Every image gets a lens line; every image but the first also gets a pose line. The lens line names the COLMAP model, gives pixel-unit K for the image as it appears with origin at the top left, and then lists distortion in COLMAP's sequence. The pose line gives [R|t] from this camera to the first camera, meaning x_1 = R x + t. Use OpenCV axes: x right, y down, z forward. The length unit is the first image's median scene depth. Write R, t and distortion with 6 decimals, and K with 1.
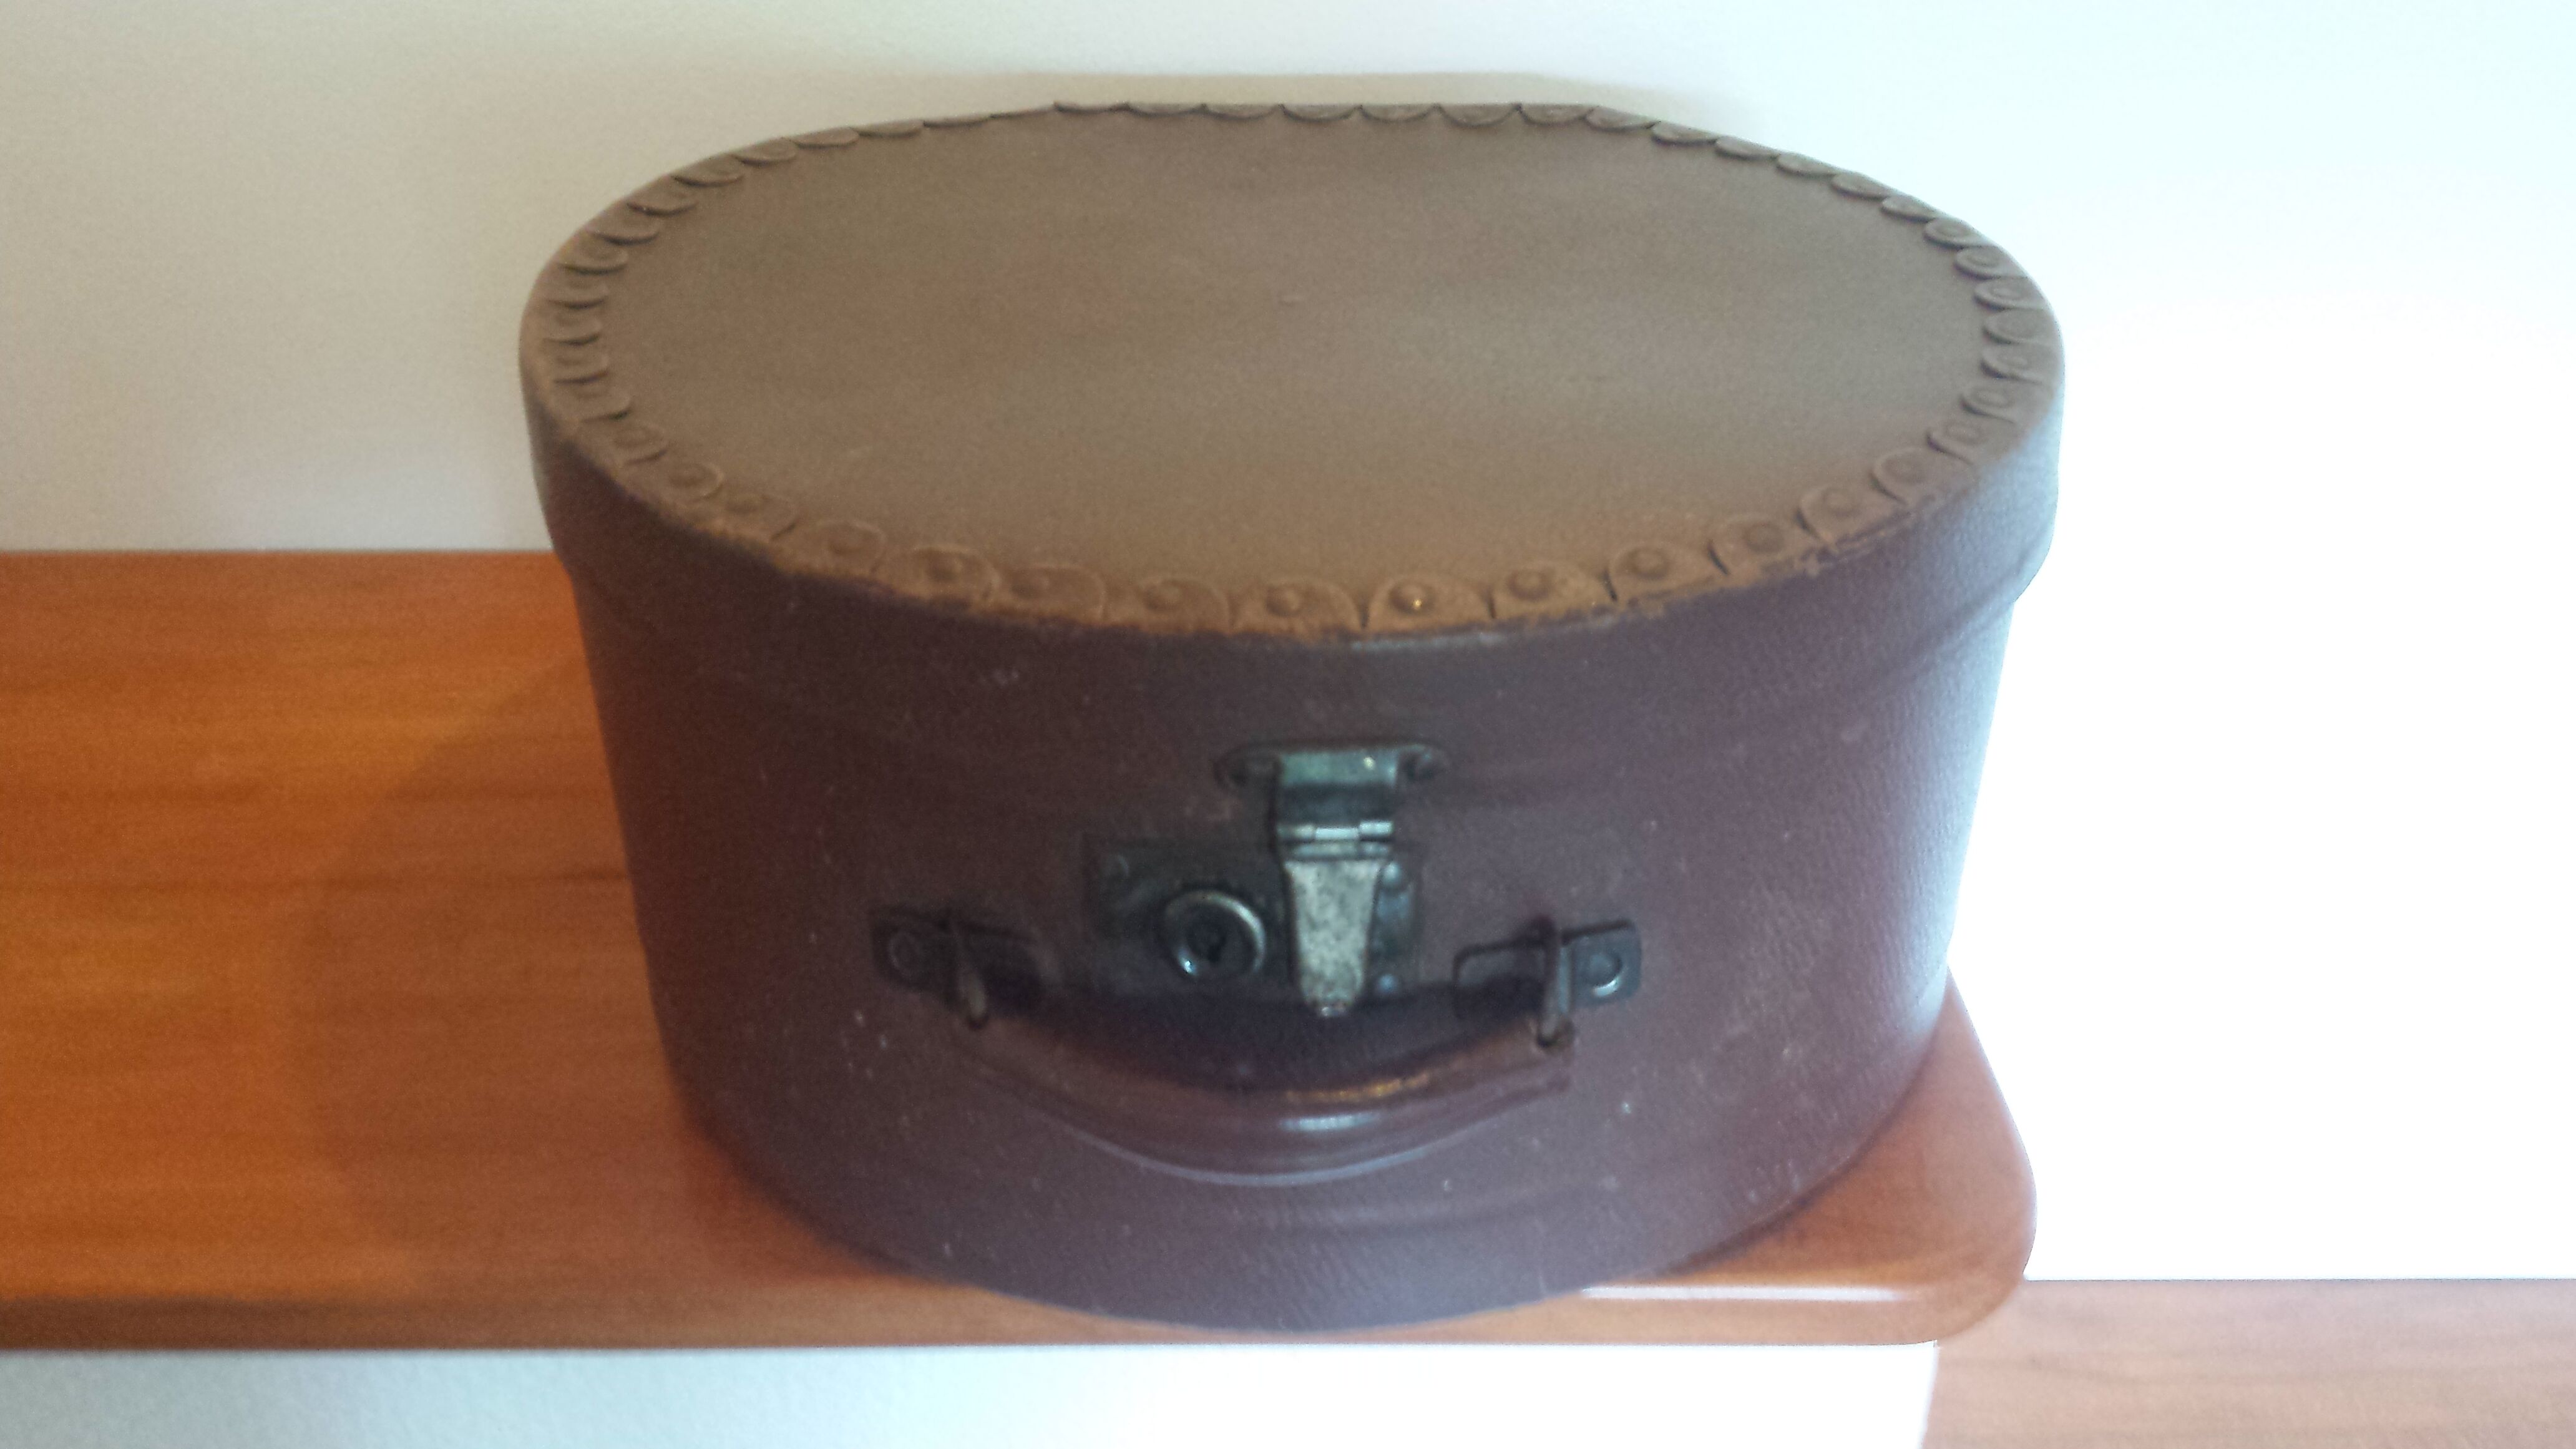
lens RADIAL K [[2354.8, 0, 1278.8], [0, 2354.8, 710.2], [0, 0, 1]] dist [-0.008066, 0.000000]
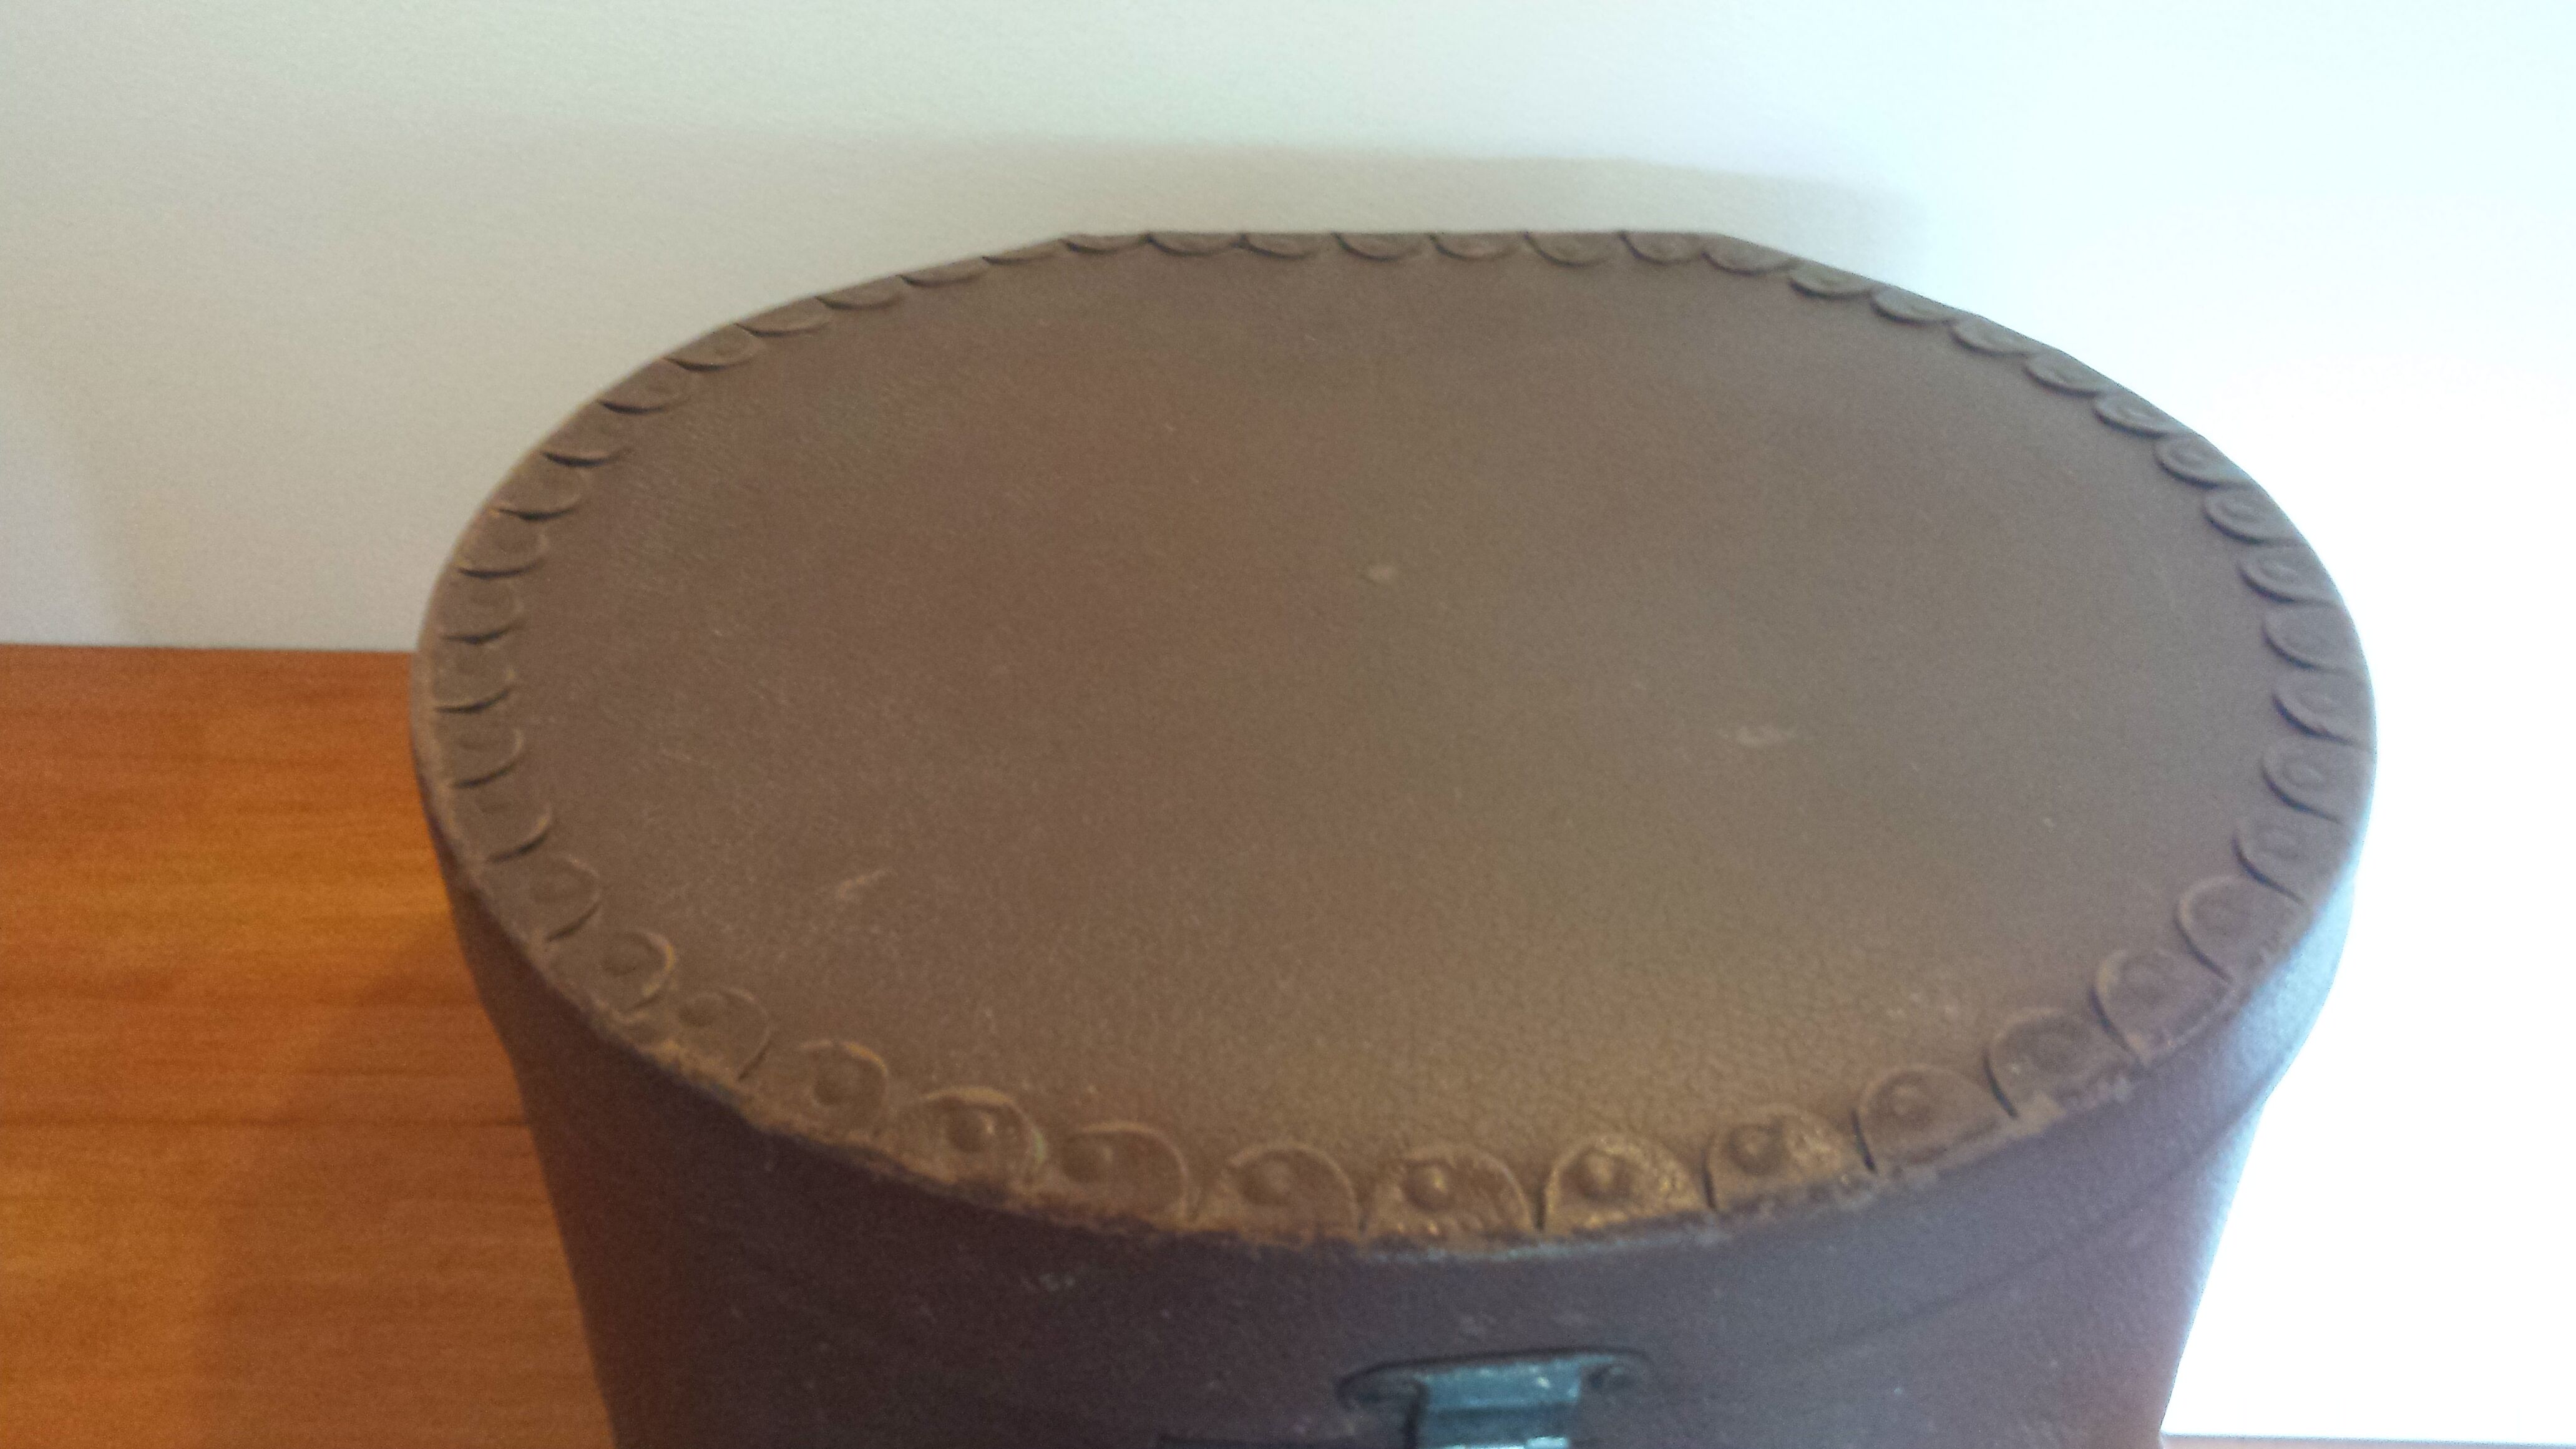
lens RADIAL K [[2354.8, 0, 1280.3], [0, 2354.8, 742.8], [0, 0, 1]] dist [-0.008066, 0.000000]
pose [[0.999827, -0.017991, 0.004779, -0.043807], [0.017585, 0.997062, 0.074551, -0.230239], [-0.006106, -0.074454, 0.997206, 0.255206]]
